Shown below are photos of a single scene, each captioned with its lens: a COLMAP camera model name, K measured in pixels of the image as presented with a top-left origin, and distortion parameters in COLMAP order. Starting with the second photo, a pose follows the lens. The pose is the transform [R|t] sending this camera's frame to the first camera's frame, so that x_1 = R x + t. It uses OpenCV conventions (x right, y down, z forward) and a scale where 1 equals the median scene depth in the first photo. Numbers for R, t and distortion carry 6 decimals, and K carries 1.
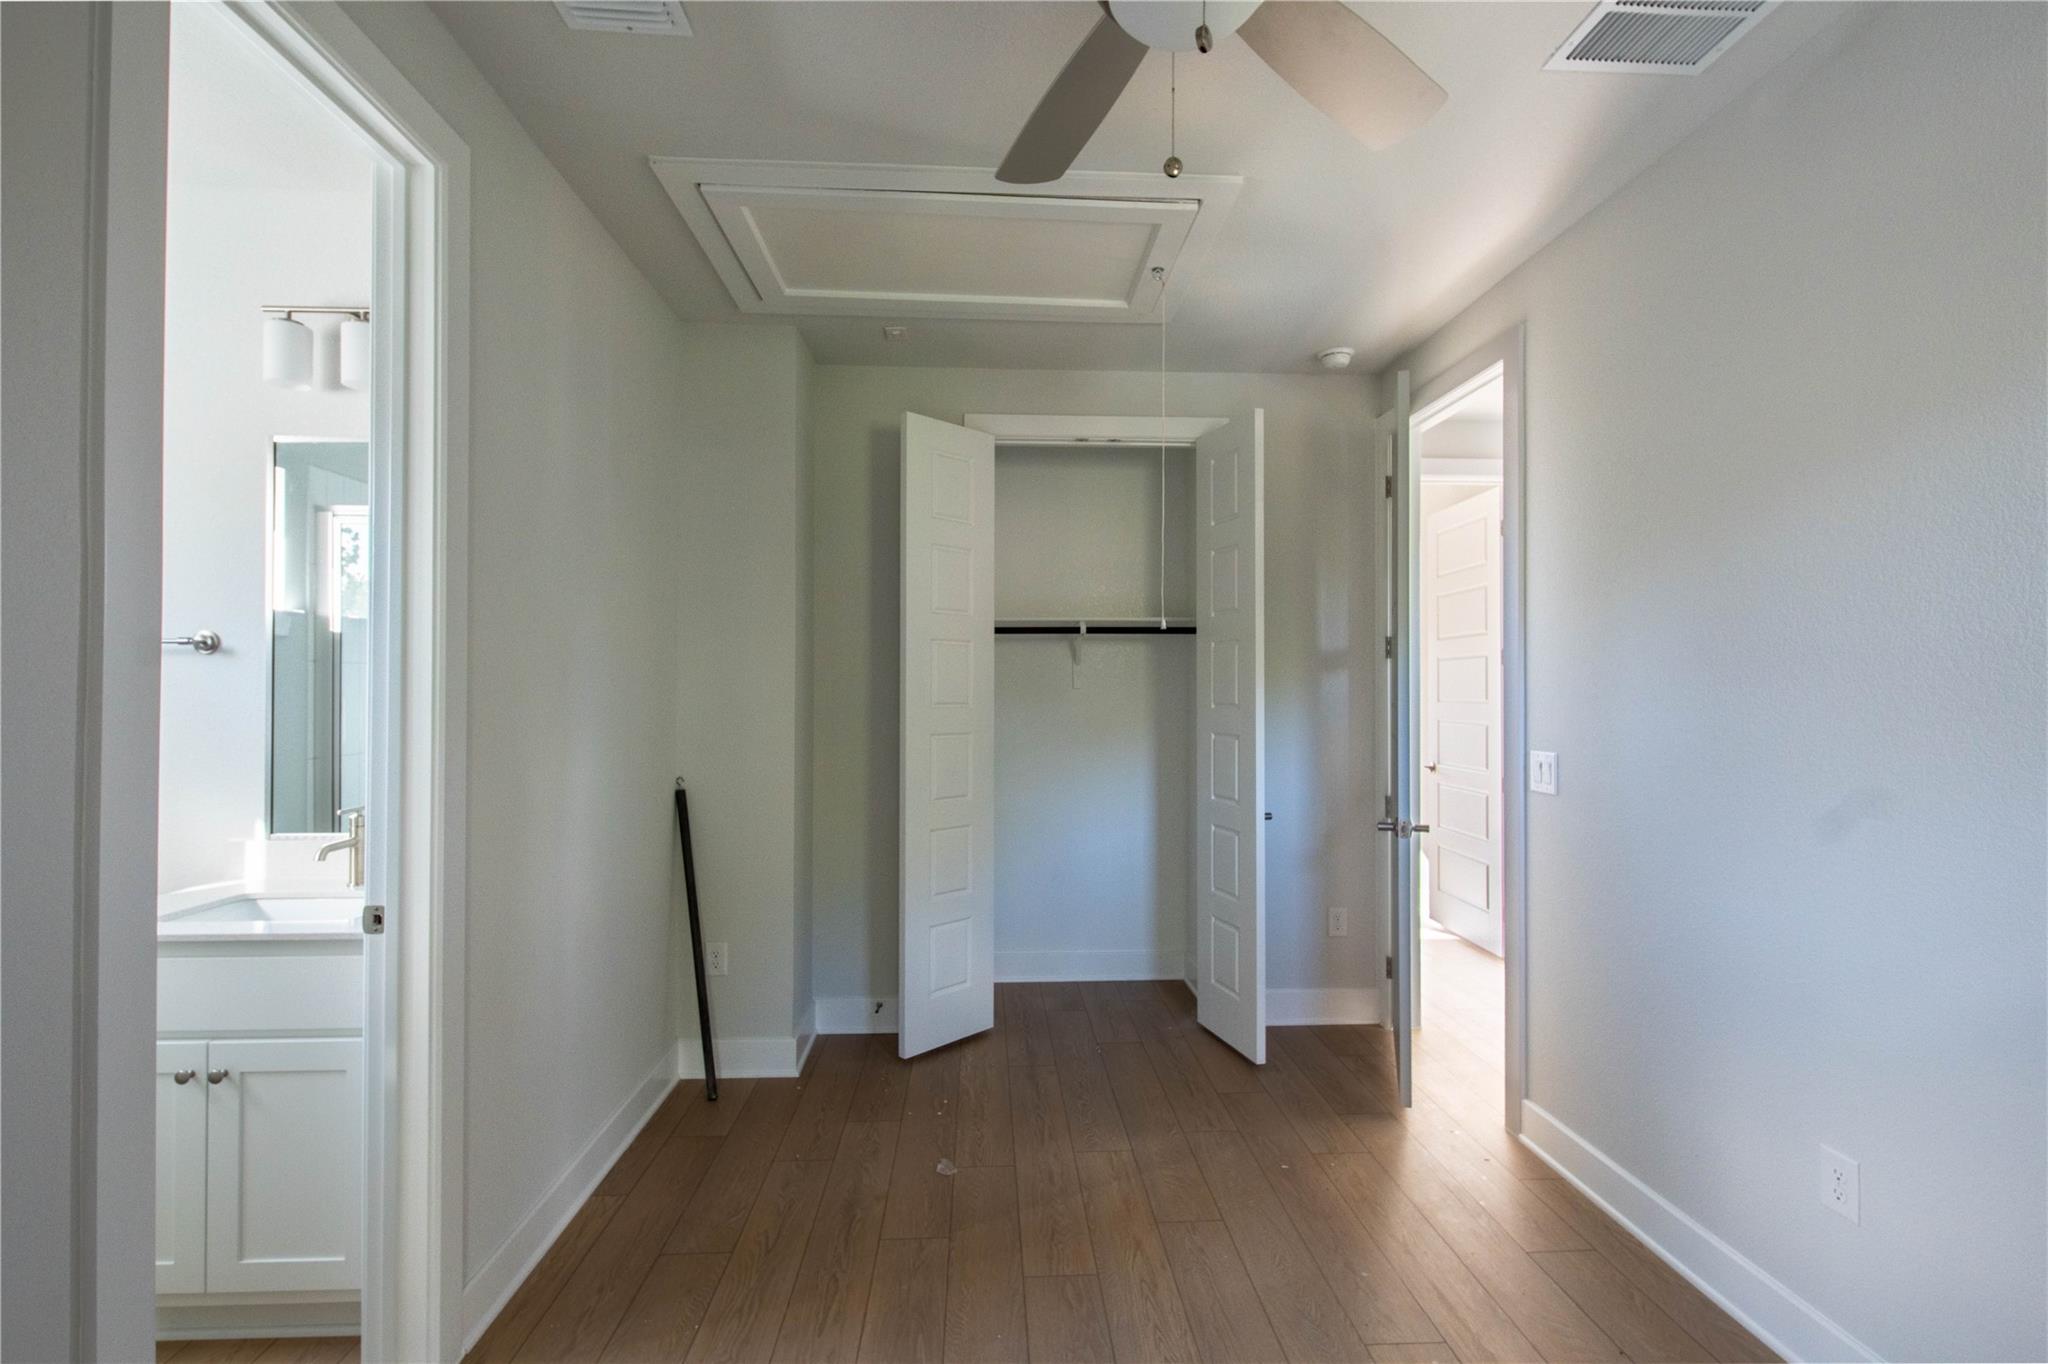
lens RADIAL K [[909.7, 0, 1039.8], [0, 909.7, 680.3], [0, 0, 1]] dist [0.009888, -0.005656]
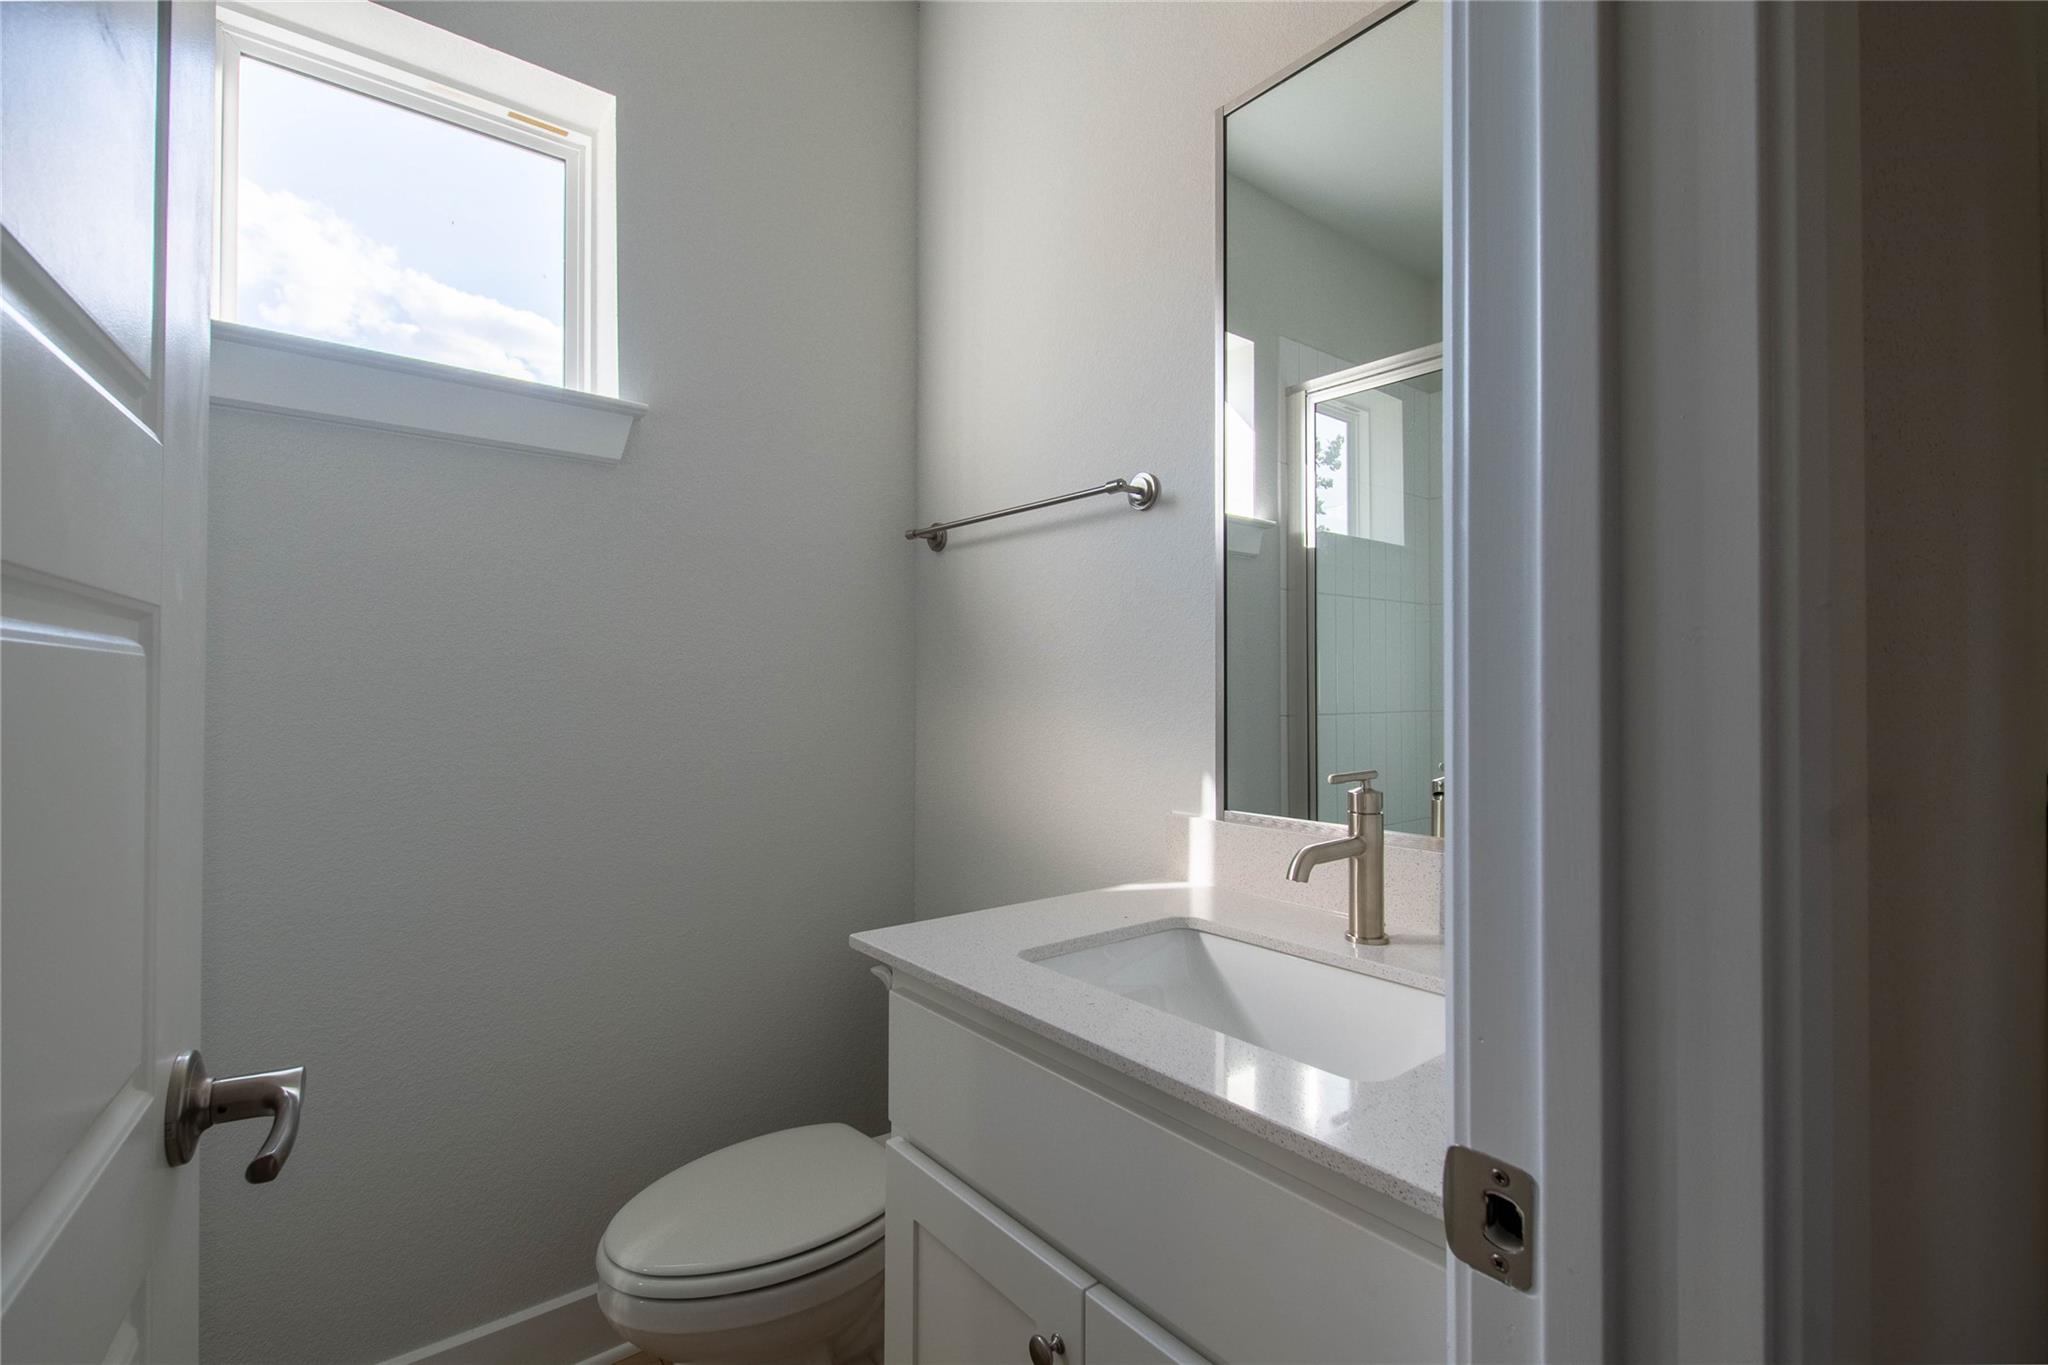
lens RADIAL K [[909.7, 0, 1033.7], [0, 909.7, 682.1], [0, 0, 1]] dist [0.009888, -0.005656]
pose [[0.585072, -0.014379, -0.810854, -0.447620], [0.006148, 0.999893, -0.013295, 0.094186], [0.810958, 0.002794, 0.585098, 0.567028]]
